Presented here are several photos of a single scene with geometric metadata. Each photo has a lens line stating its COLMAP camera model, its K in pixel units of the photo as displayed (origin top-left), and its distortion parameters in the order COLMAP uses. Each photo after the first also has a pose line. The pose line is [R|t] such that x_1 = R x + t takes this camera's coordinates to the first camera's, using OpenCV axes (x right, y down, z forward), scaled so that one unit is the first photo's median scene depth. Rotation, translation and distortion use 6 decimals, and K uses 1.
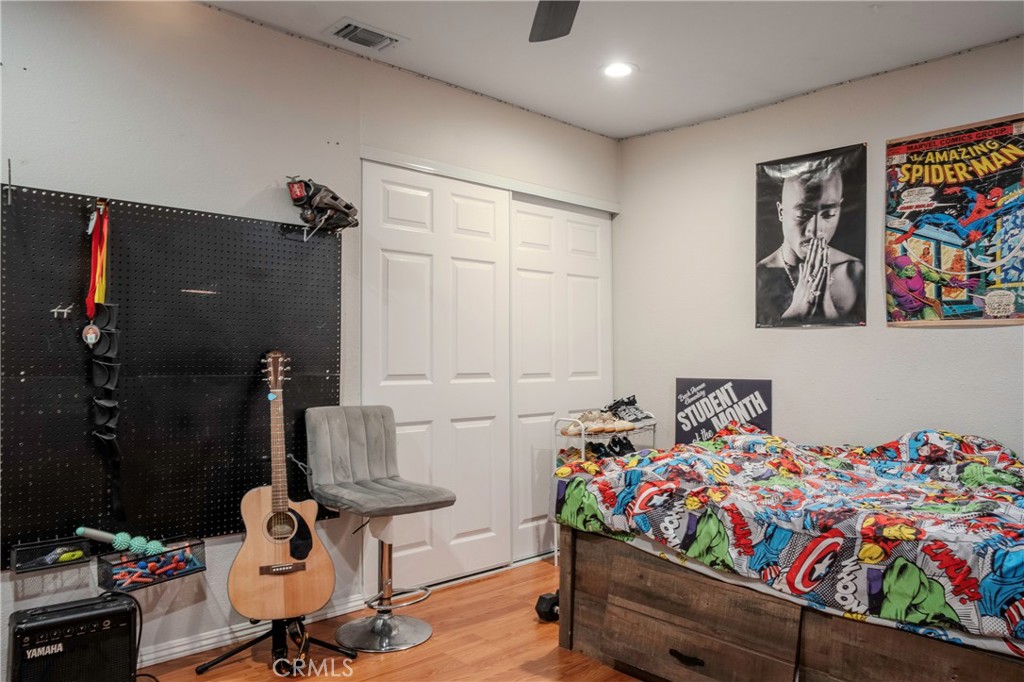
lens RADIAL K [[707.8, 0, 512.0], [0, 707.8, 341.0], [0, 0, 1]] dist [-0.090923, 0.097165]
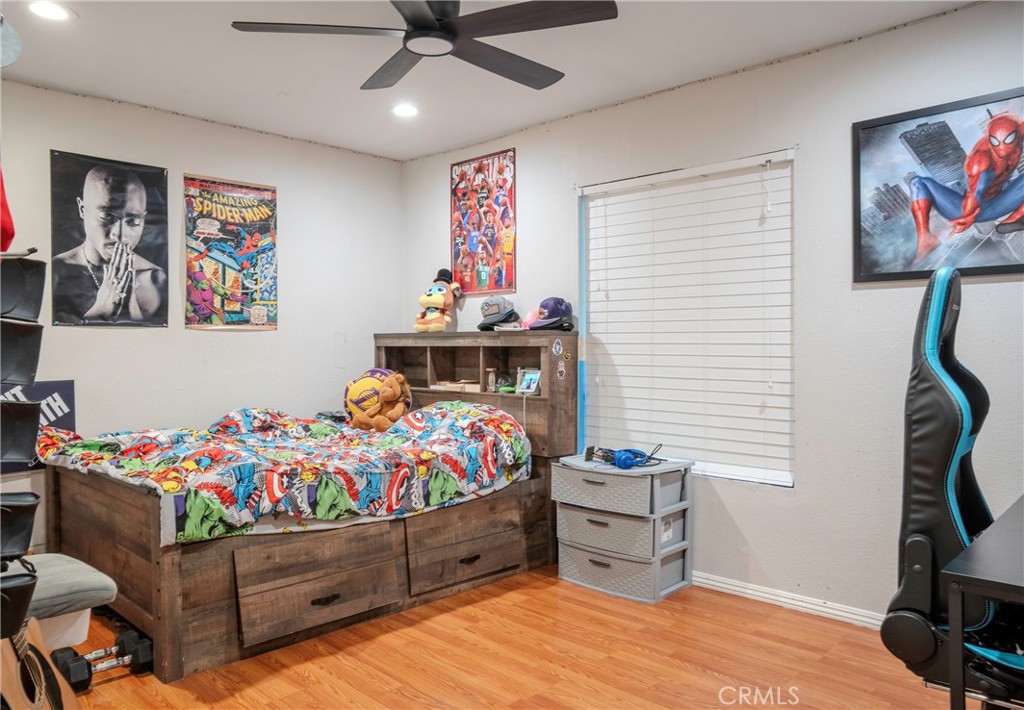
lens RADIAL K [[713.5, 0, 465.1], [0, 713.5, 352.0], [0, 0, 1]] dist [-0.106606, 0.087631]
pose [[0.005658, -0.012629, 0.999904, -0.691550], [-0.009037, 0.999879, 0.012680, -0.000142], [-0.999943, -0.009108, 0.005544, 0.527050]]
